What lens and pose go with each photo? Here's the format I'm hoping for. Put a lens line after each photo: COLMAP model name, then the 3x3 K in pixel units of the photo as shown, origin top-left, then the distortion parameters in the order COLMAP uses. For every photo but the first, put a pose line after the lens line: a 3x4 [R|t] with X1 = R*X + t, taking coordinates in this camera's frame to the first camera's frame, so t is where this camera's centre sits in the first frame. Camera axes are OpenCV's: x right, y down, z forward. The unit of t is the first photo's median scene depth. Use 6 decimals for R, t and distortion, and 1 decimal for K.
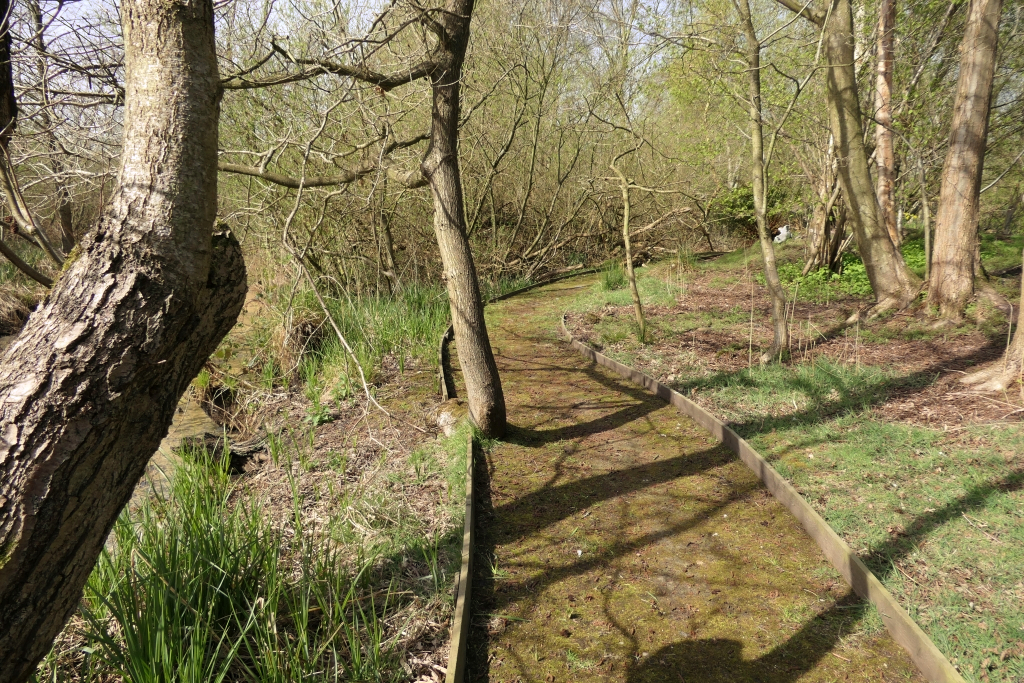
lens RADIAL K [[719.7, 0, 517.4], [0, 719.7, 336.6], [0, 0, 1]] dist [-0.005988, -0.000881]
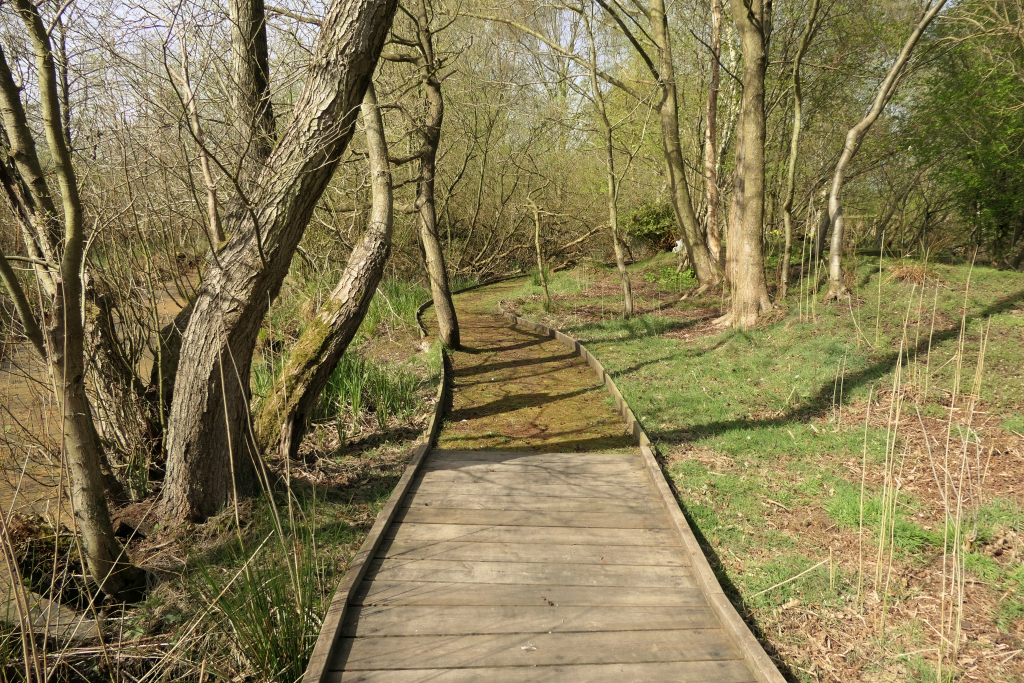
lens RADIAL K [[719.7, 0, 506.2], [0, 719.7, 341.7], [0, 0, 1]] dist [-0.005988, -0.000881]
pose [[0.998777, -0.001365, 0.049415, 0.008857], [0.002010, 0.999914, -0.012989, 0.098293], [-0.049393, 0.013072, 0.998694, -0.578909]]
